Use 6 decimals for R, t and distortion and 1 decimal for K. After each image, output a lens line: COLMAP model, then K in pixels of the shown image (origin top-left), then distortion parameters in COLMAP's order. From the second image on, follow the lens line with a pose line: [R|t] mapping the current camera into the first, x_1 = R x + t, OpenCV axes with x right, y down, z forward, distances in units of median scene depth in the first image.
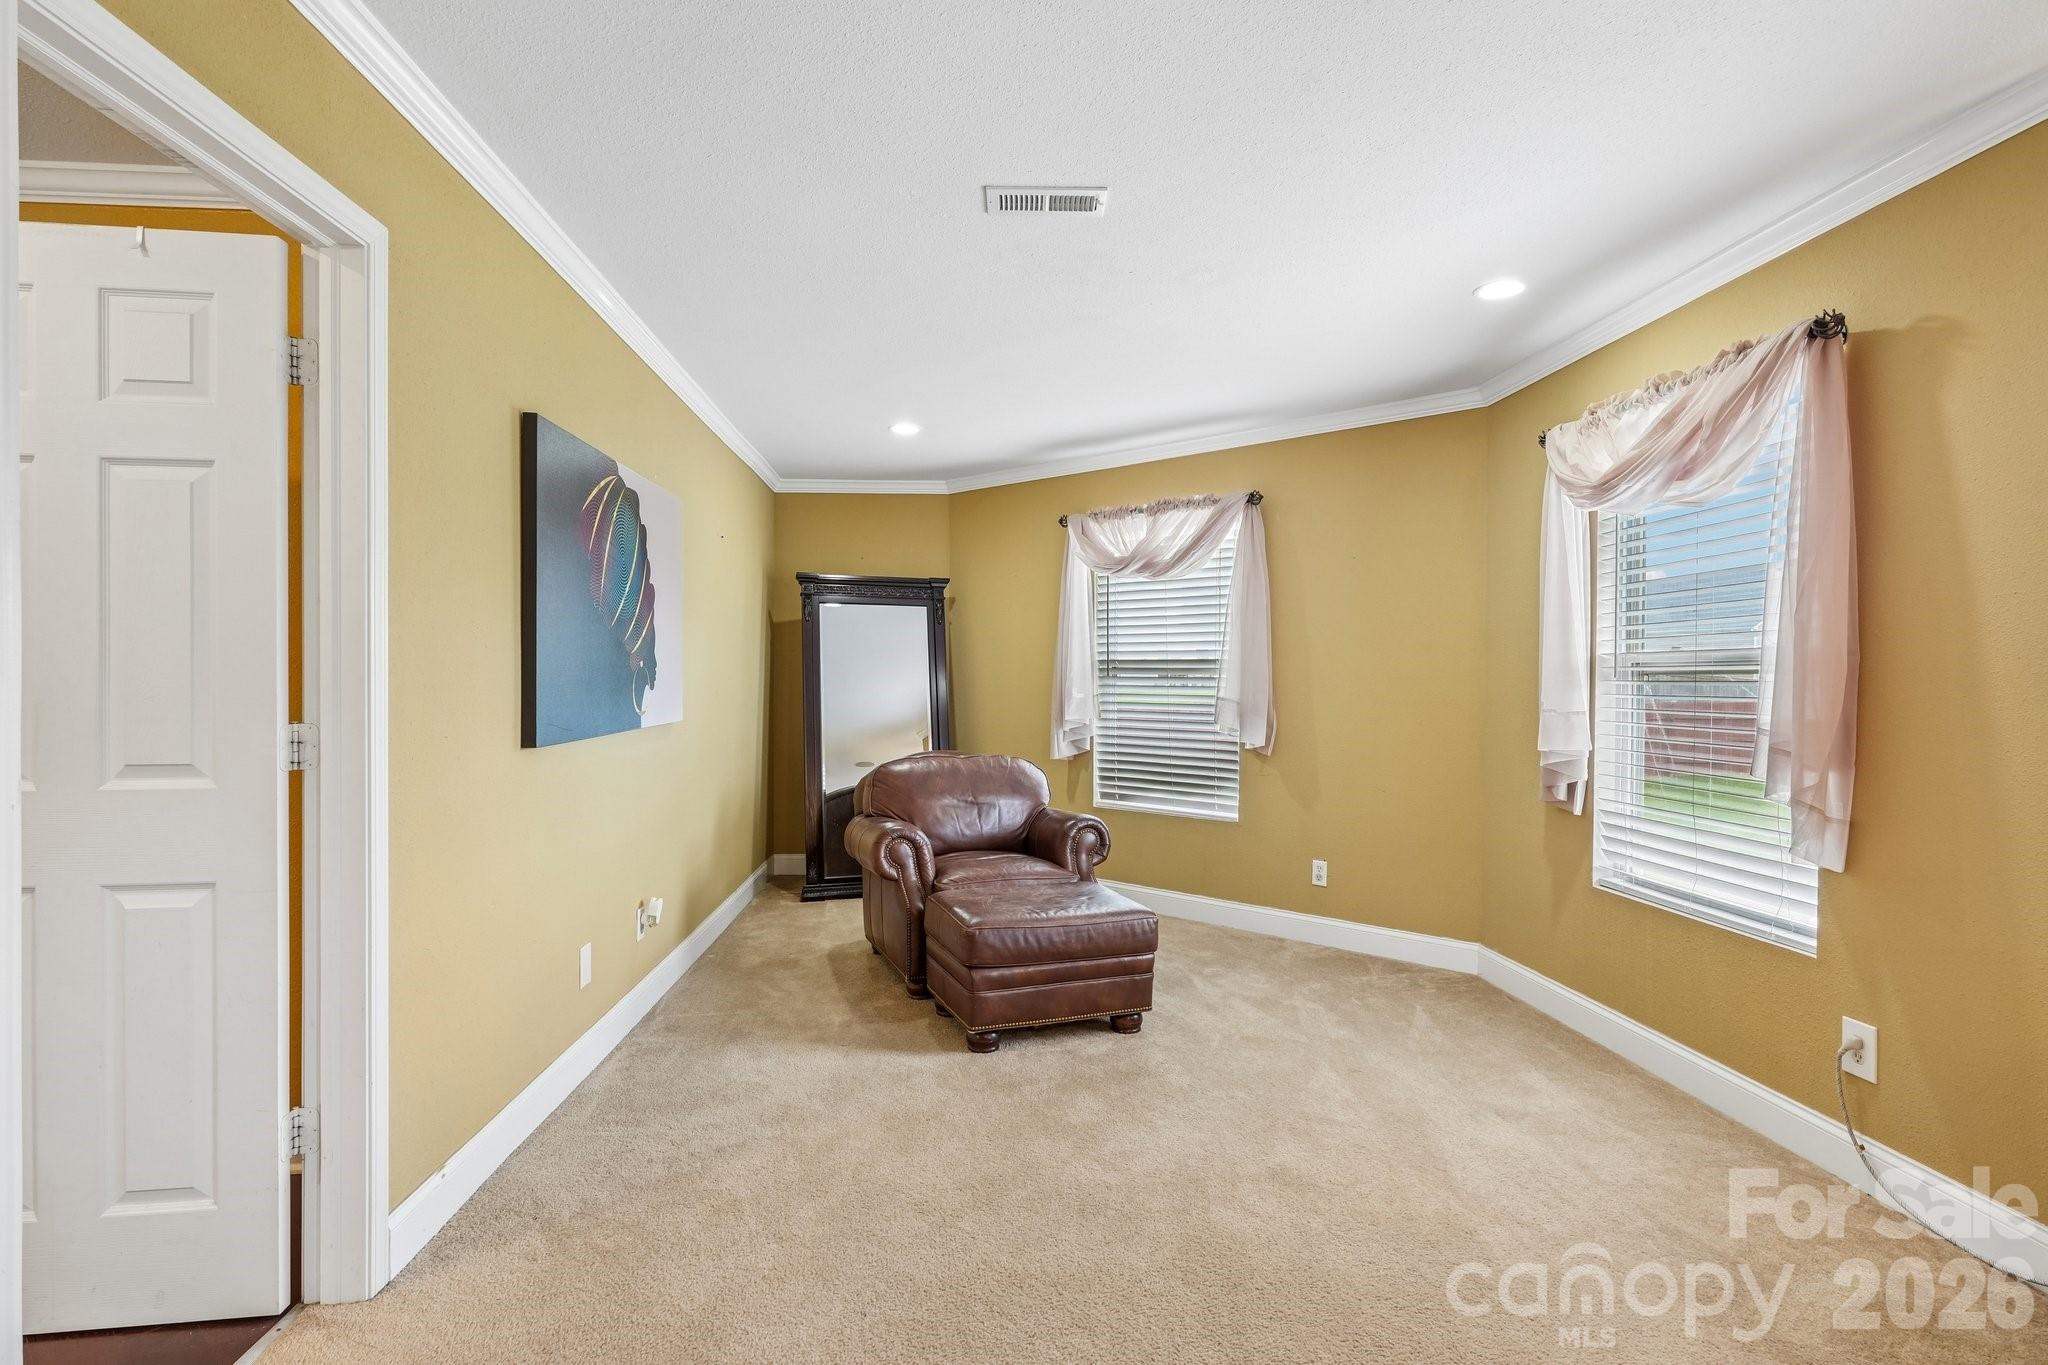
lens RADIAL K [[1015.3, 0, 991.3], [0, 1015.3, 704.8], [0, 0, 1]] dist [-0.002771, -0.000120]
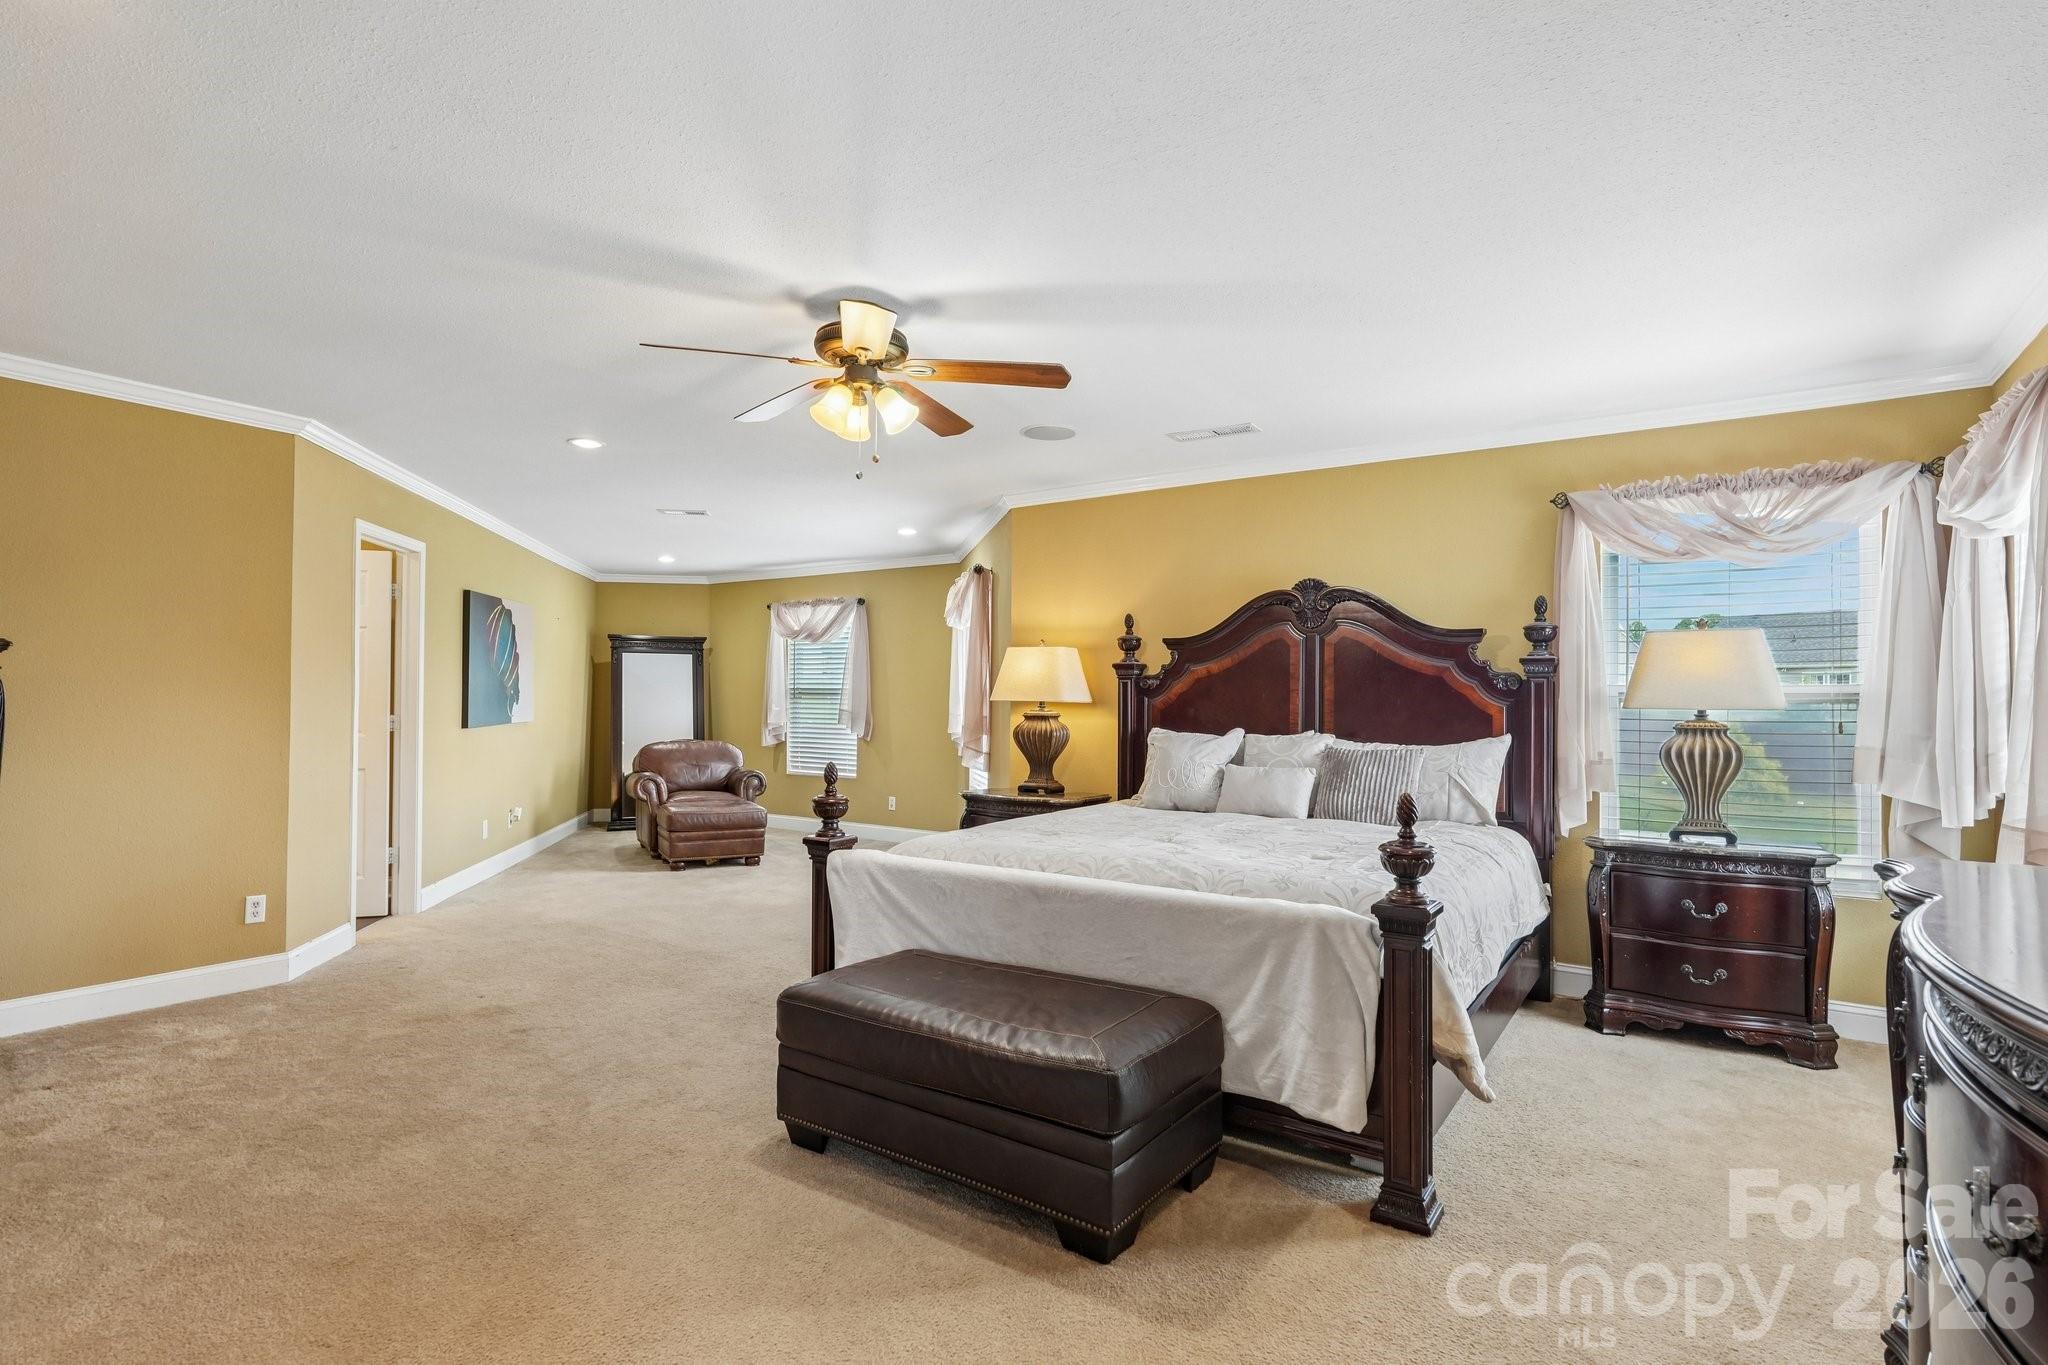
lens RADIAL K [[1009.2, 0, 993.0], [0, 1009.2, 694.8], [0, 0, 1]] dist [-0.000346, 0.000225]
pose [[0.991734, 0.000866, 0.128306, 0.261588], [0.002738, 0.999607, -0.027911, 0.018287], [-0.128279, 0.028031, 0.991342, -0.838960]]
